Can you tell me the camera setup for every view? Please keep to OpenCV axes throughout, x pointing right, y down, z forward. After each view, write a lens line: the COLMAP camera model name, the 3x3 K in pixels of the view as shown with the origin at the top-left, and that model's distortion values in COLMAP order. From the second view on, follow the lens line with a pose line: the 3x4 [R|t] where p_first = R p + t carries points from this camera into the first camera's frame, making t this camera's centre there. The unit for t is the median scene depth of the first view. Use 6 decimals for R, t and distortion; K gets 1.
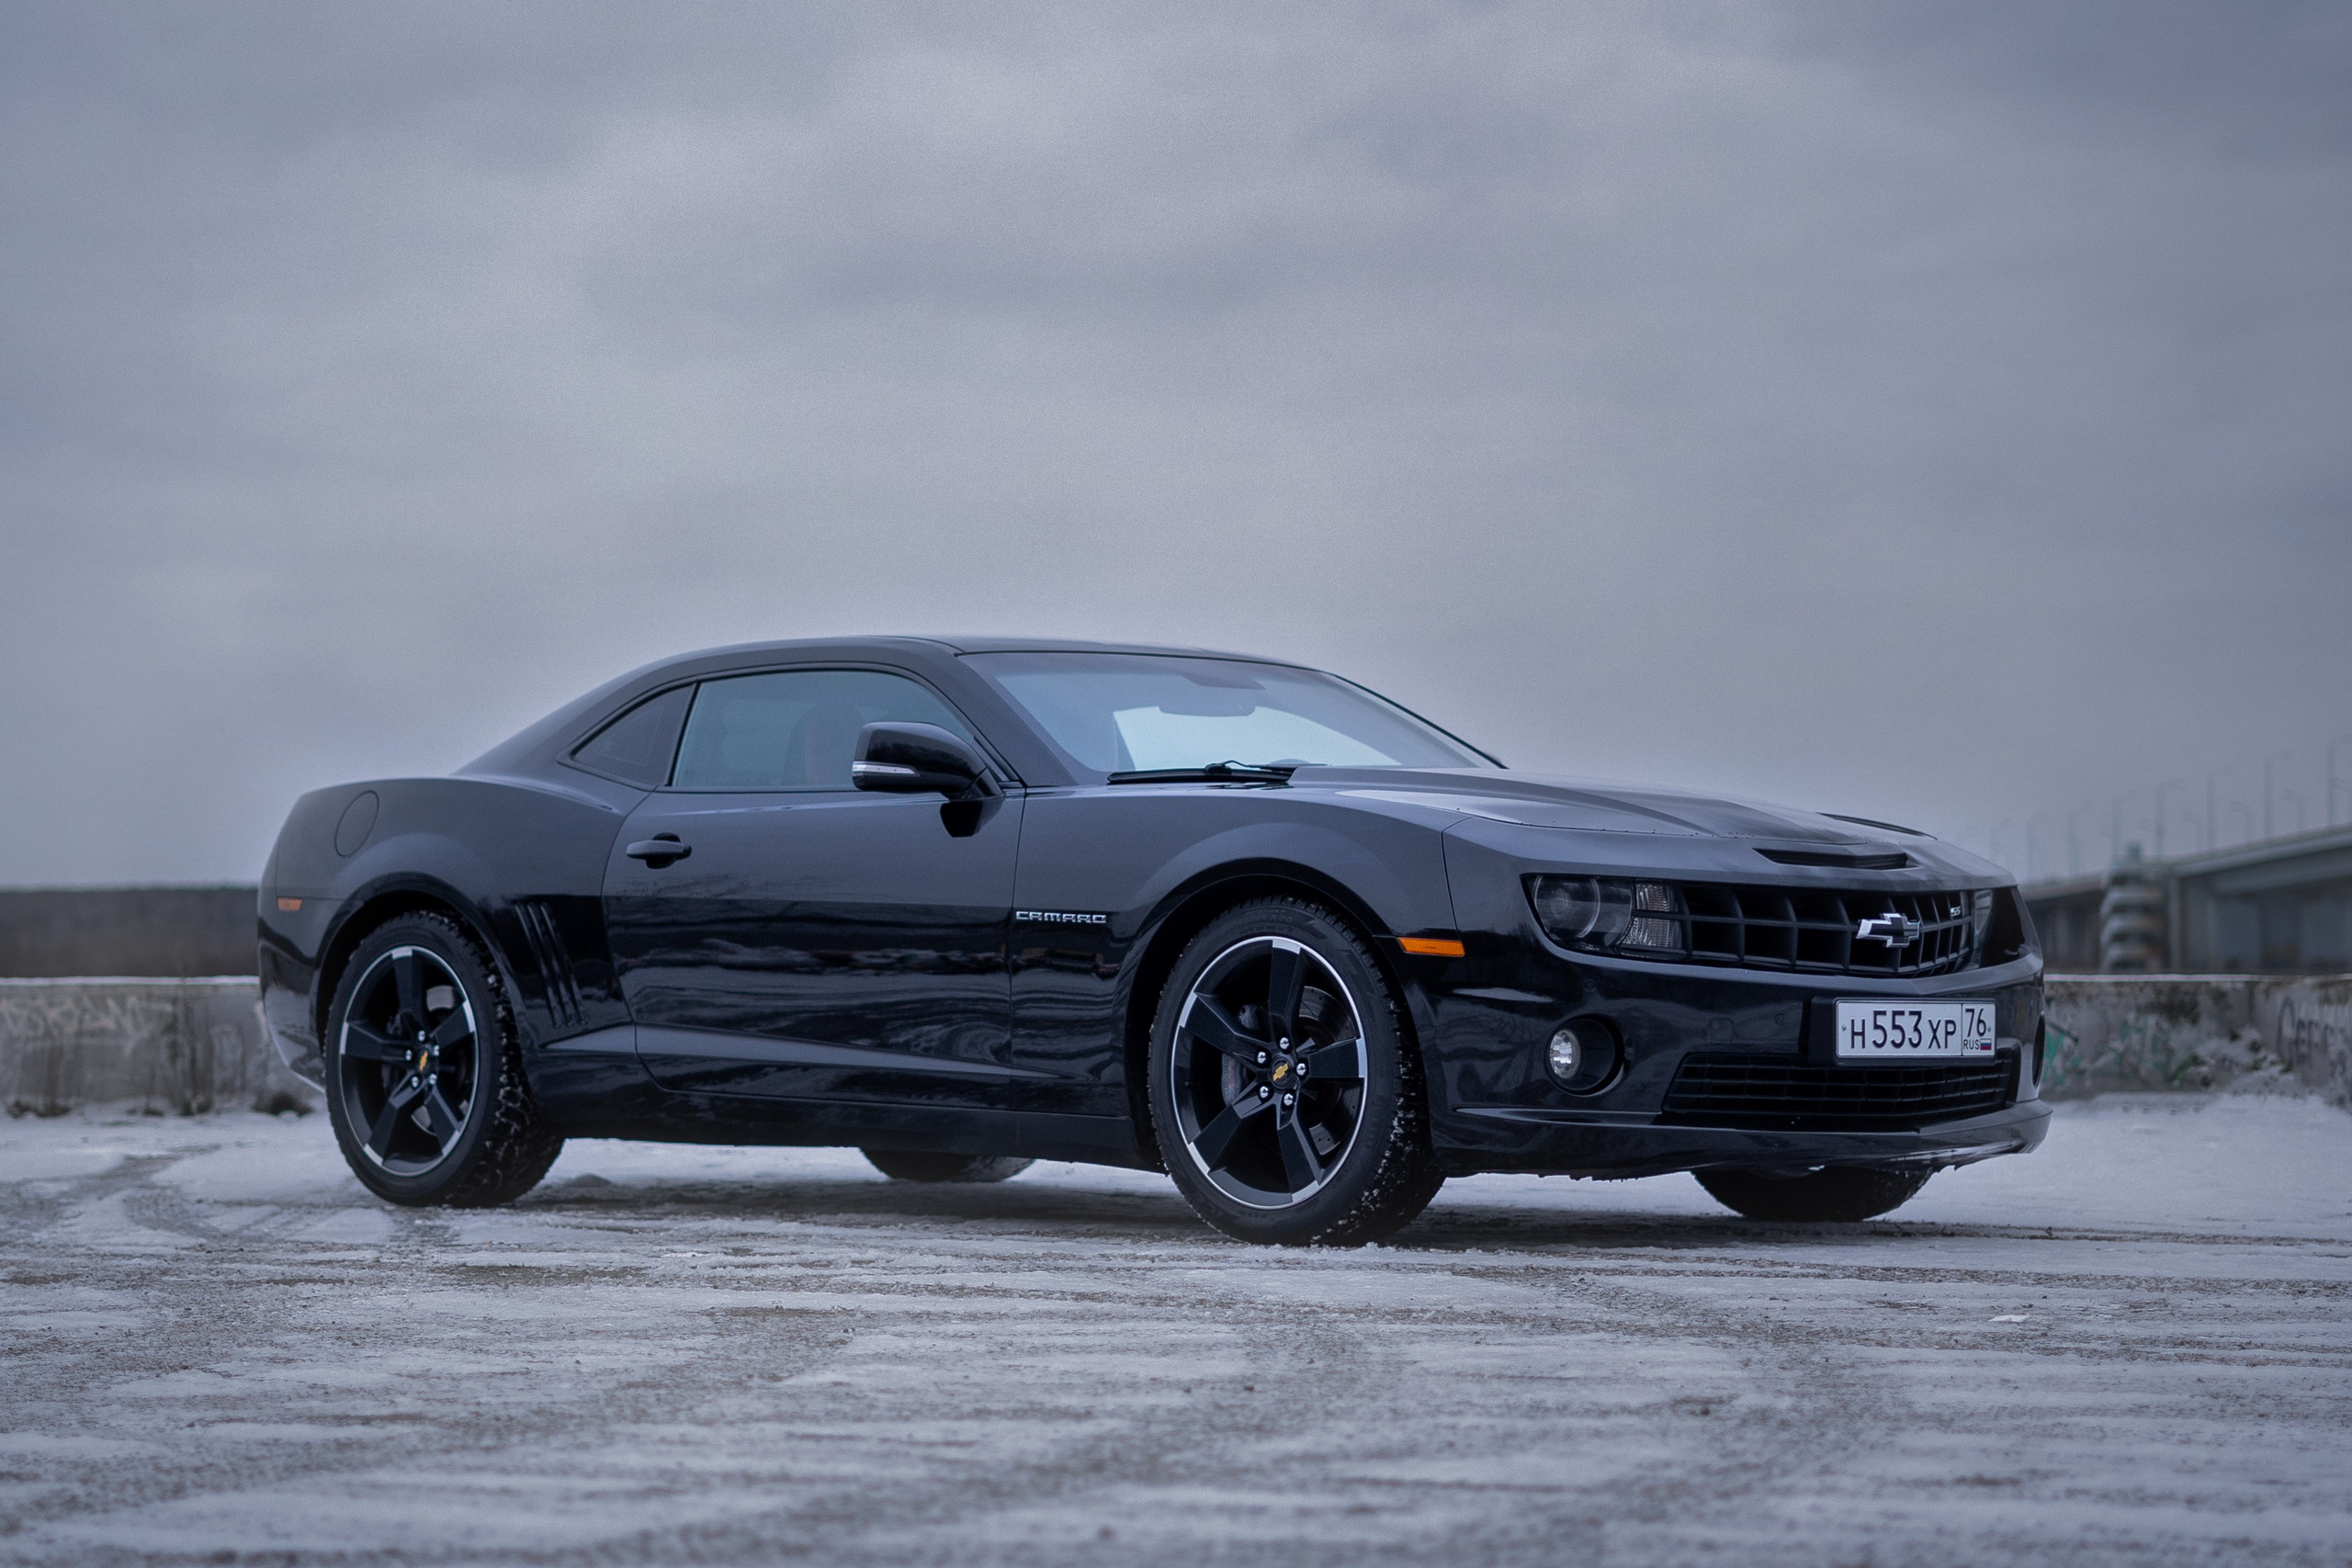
lens RADIAL K [[5054.4, 0, 1176.0], [0, 5054.4, 784.0], [0, 0, 1]] dist [0.264309, -0.147091]
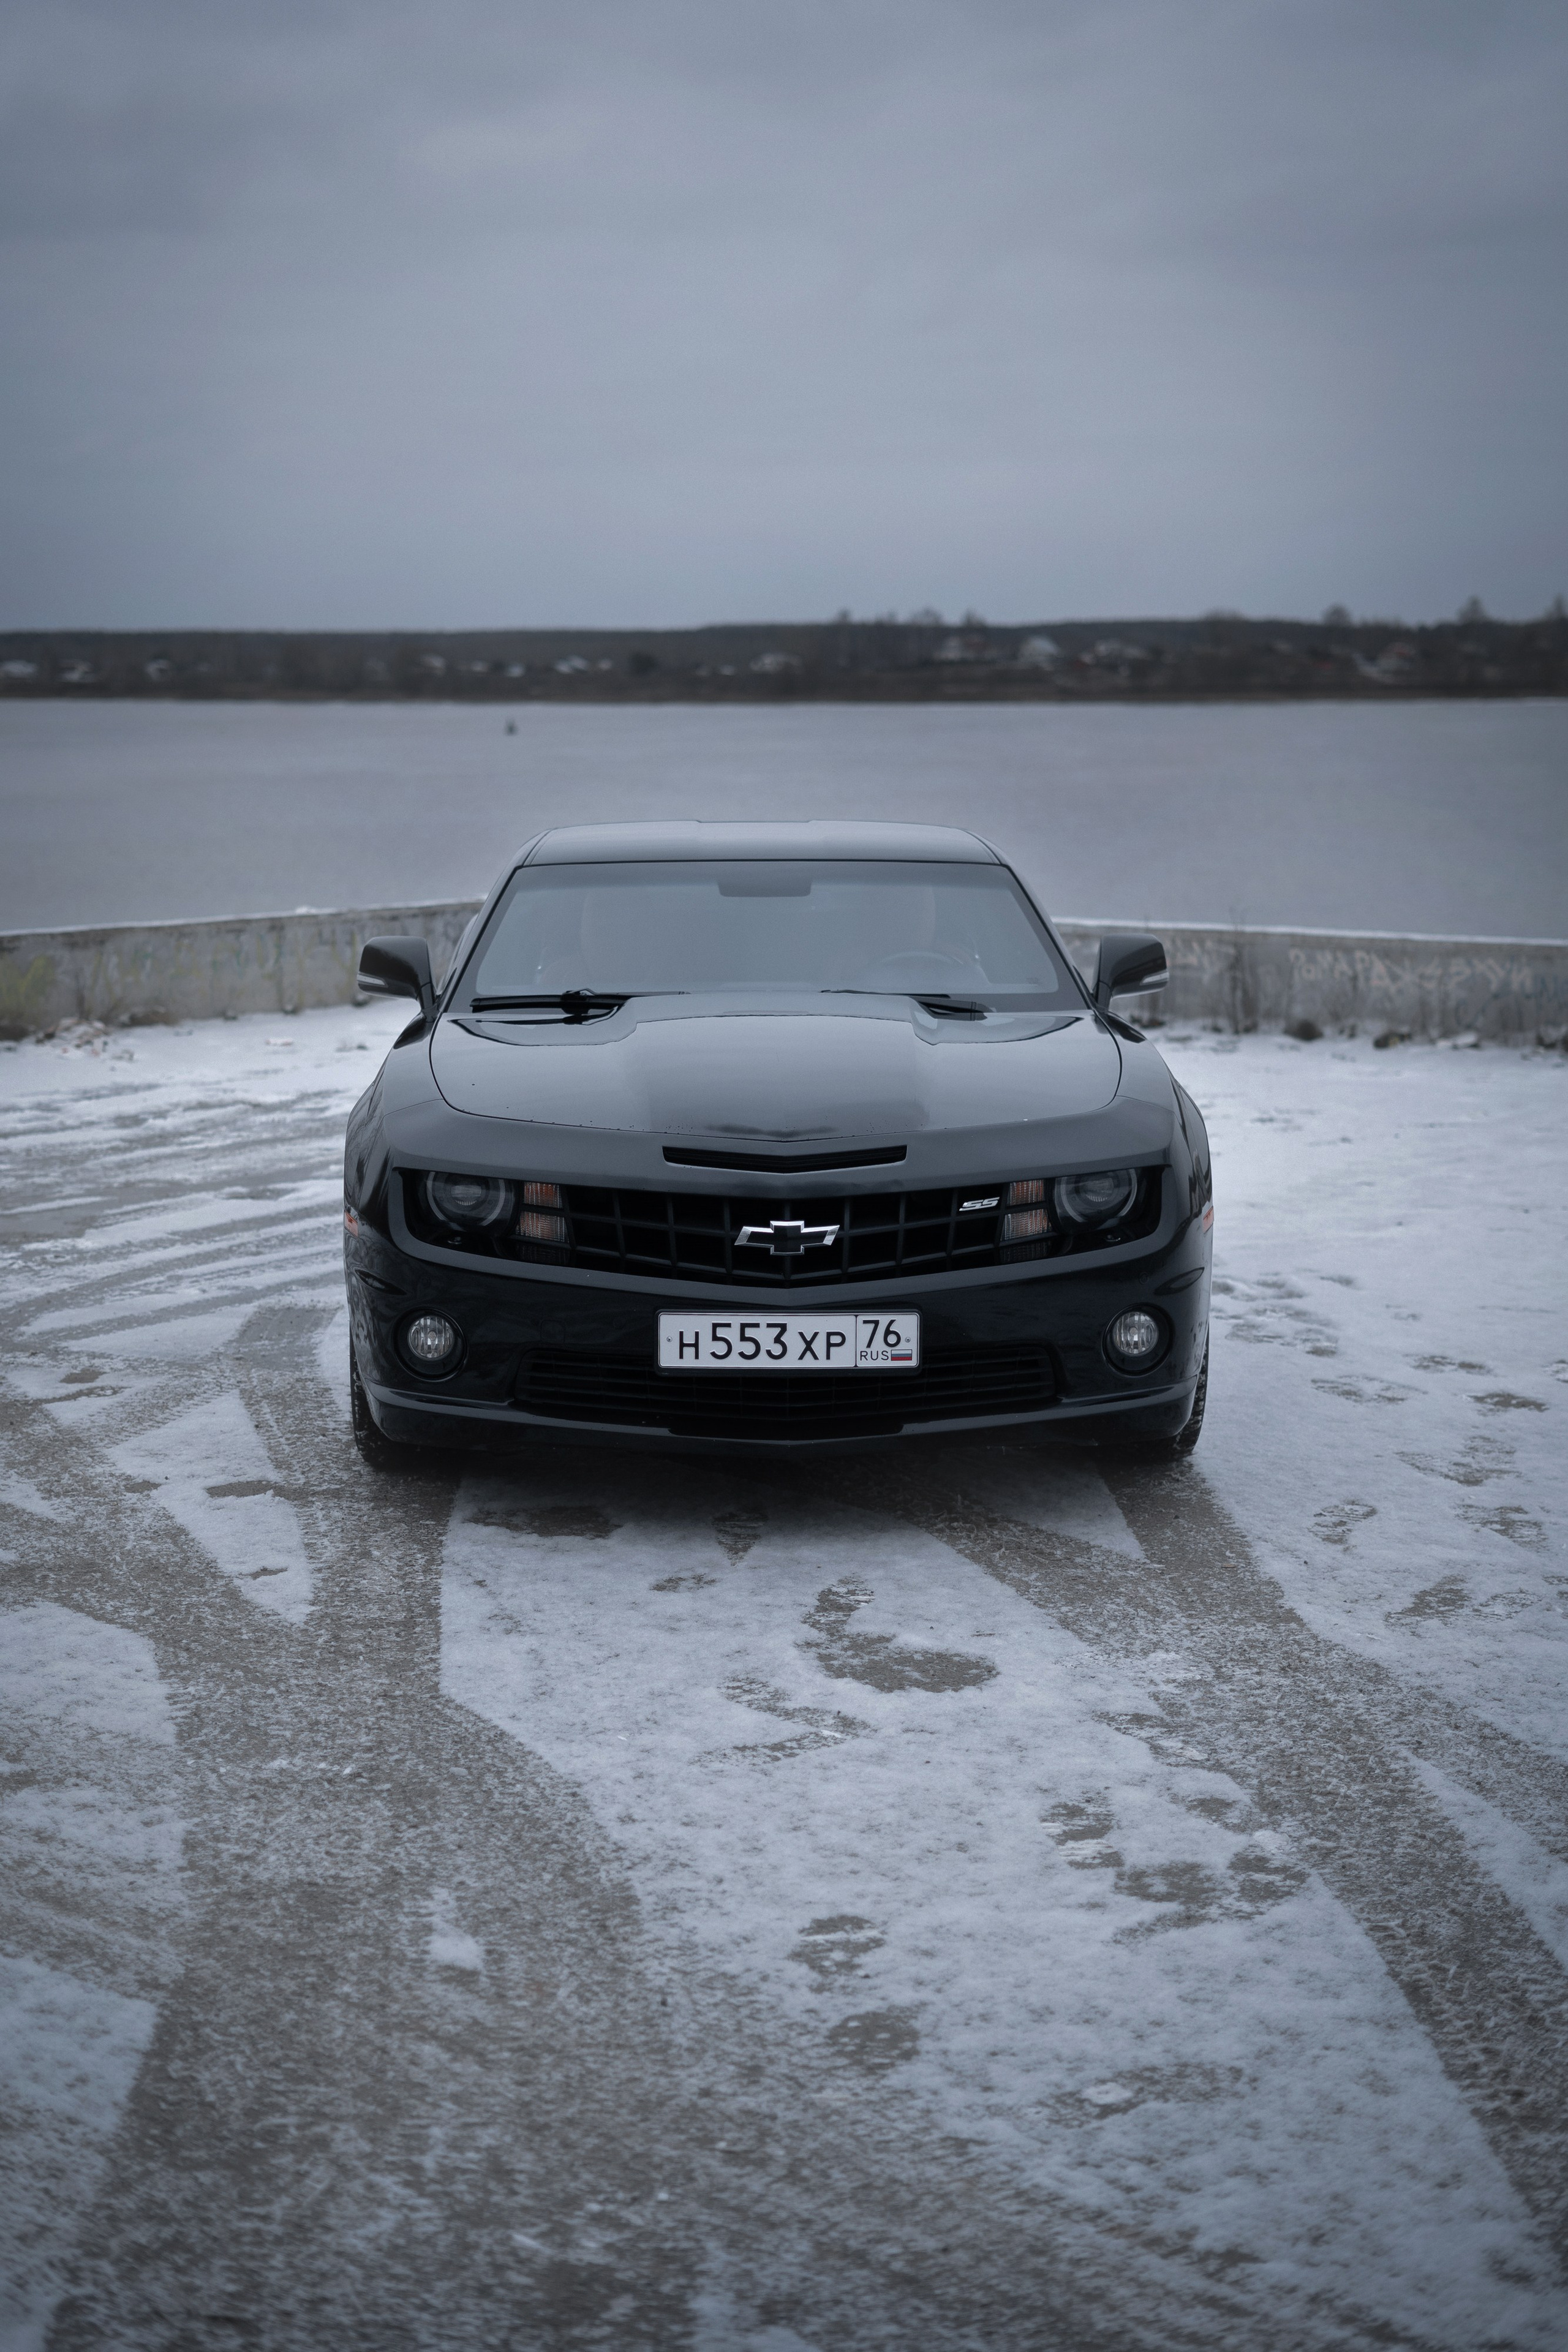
lens RADIAL K [[3425.0, 0, 784.0], [0, 3425.0, 1176.0], [0, 0, 1]] dist [0.241291, -0.031059]
pose [[0.726334, 0.097278, -0.680423, 0.585215], [0.028515, 0.984817, 0.171236, -0.096219], [0.686750, -0.143777, 0.712533, 0.513020]]
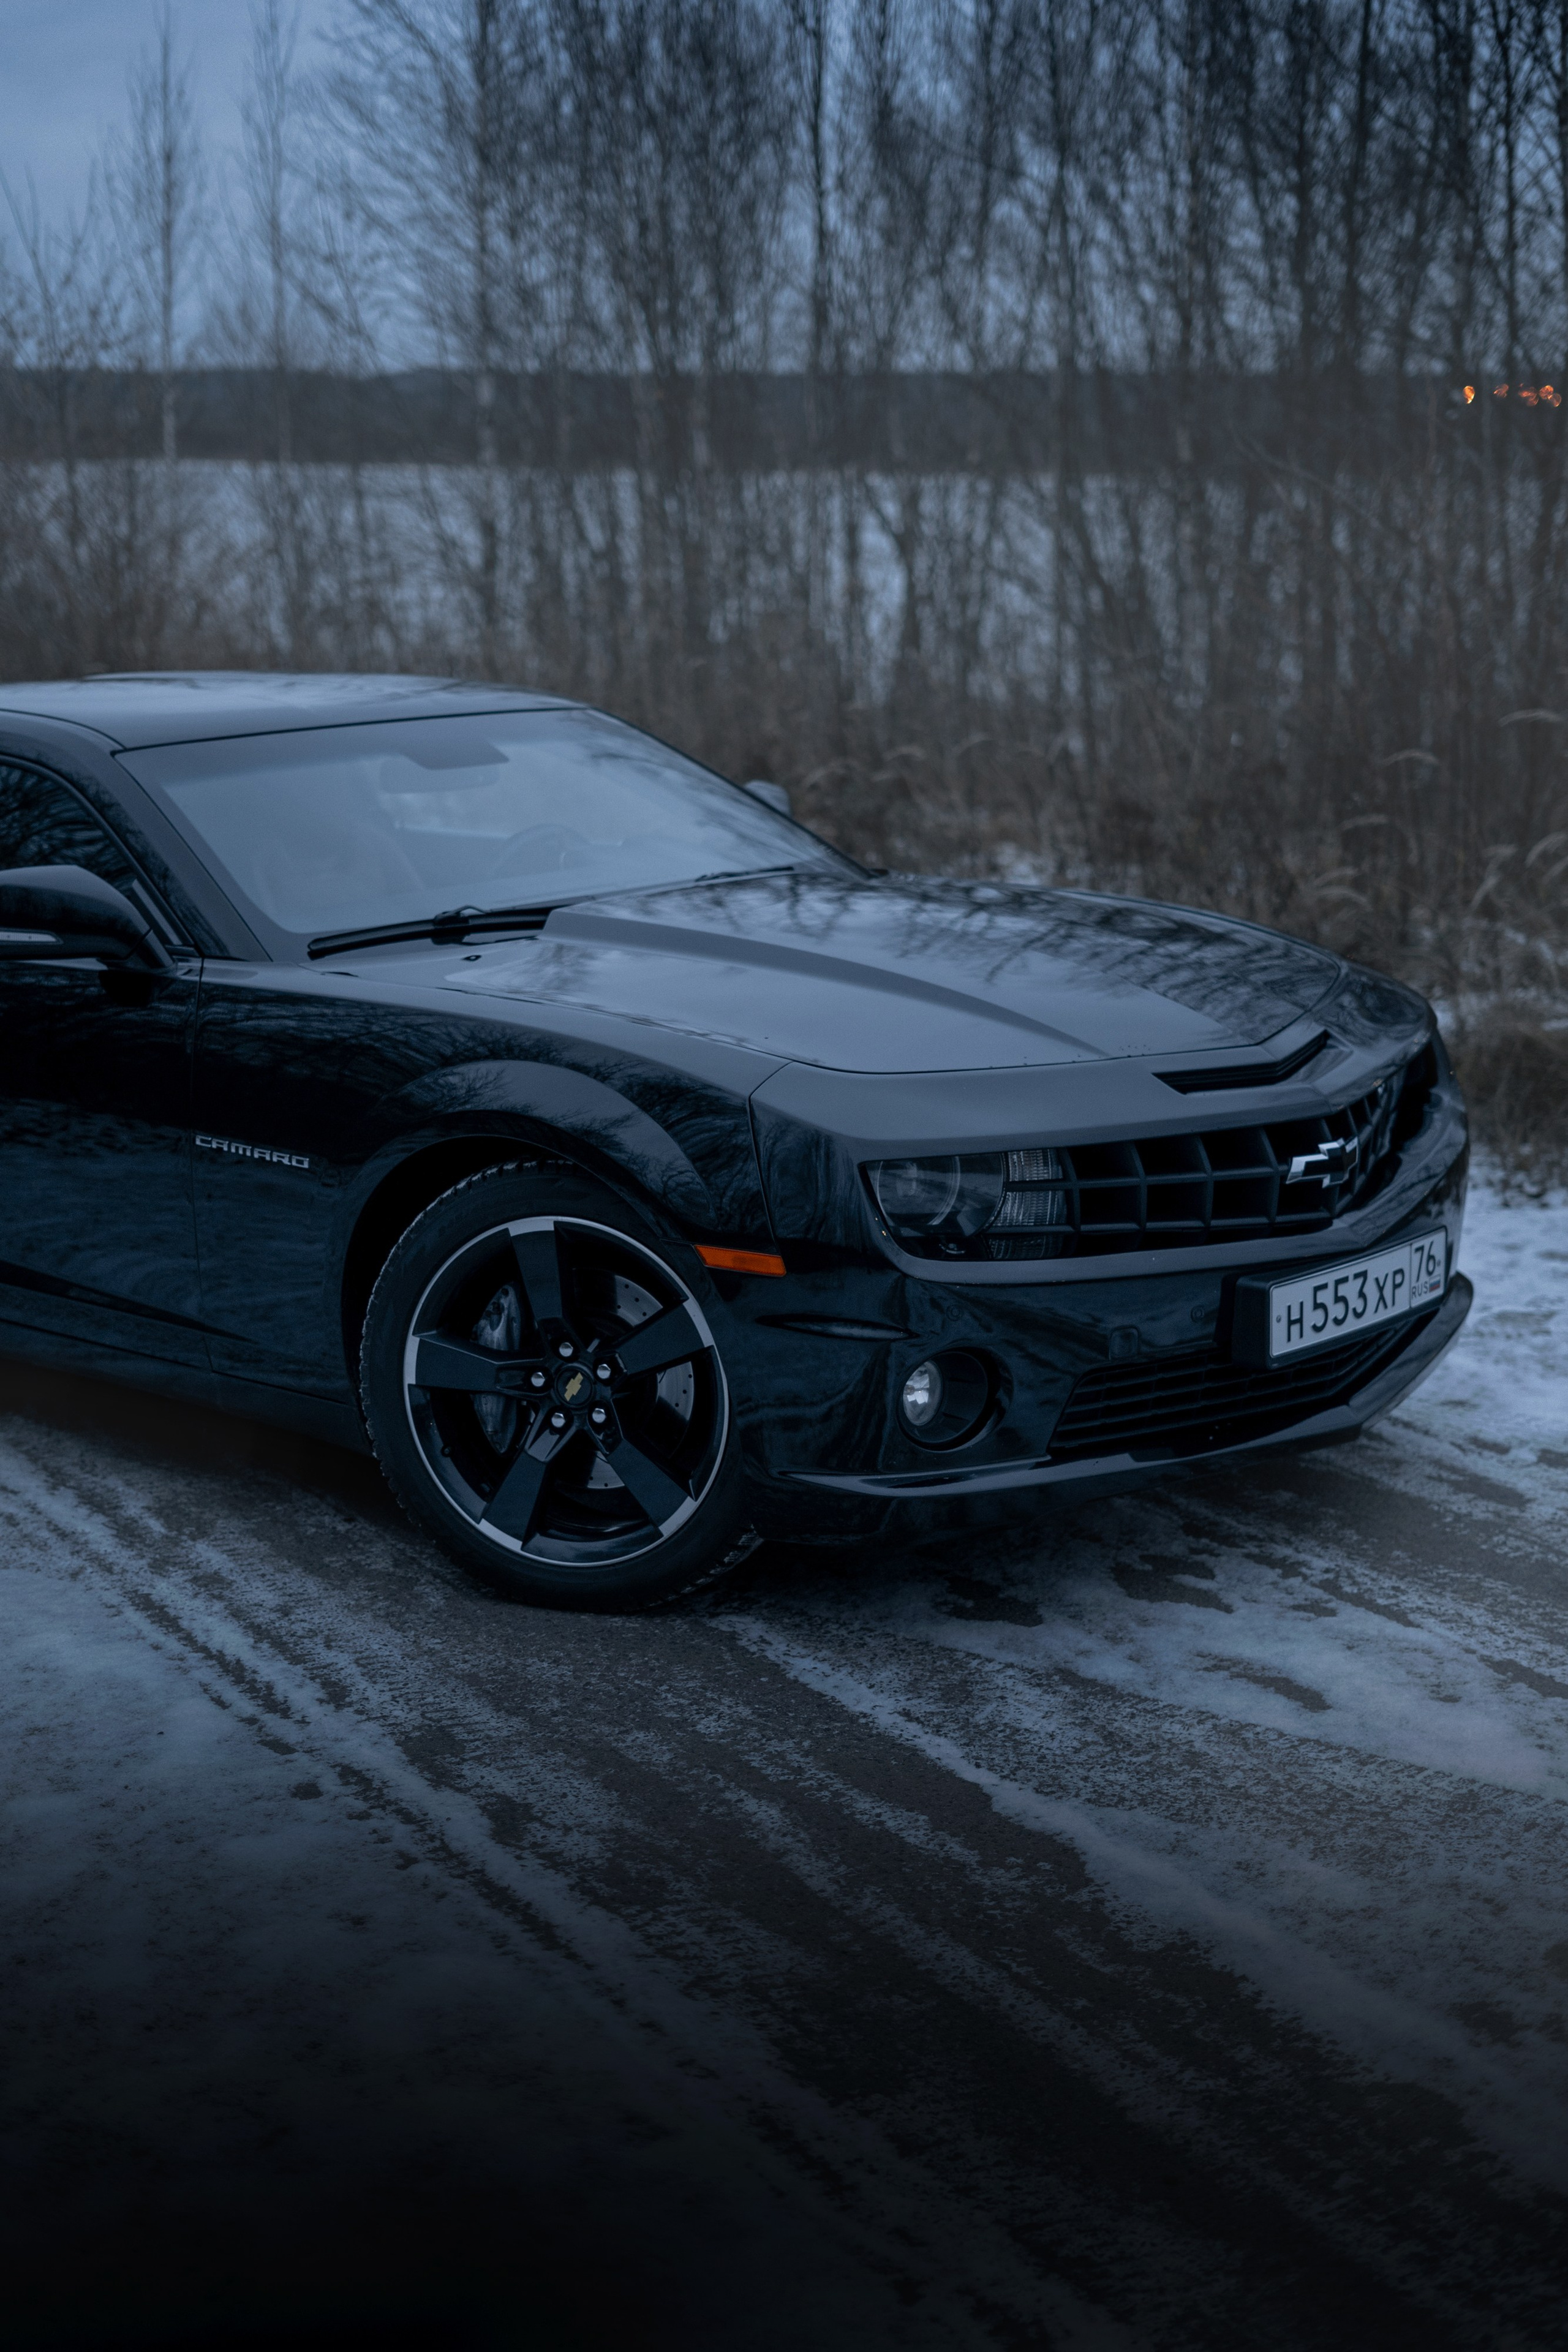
lens RADIAL K [[3348.3, 0, 784.0], [0, 3348.3, 1176.0], [0, 0, 1]] dist [0.291453, -0.811658]
pose [[0.995980, -0.045159, 0.077356, 0.018532], [0.026016, 0.972225, 0.232598, -0.088860], [-0.085712, -0.229650, 0.969492, 0.500075]]
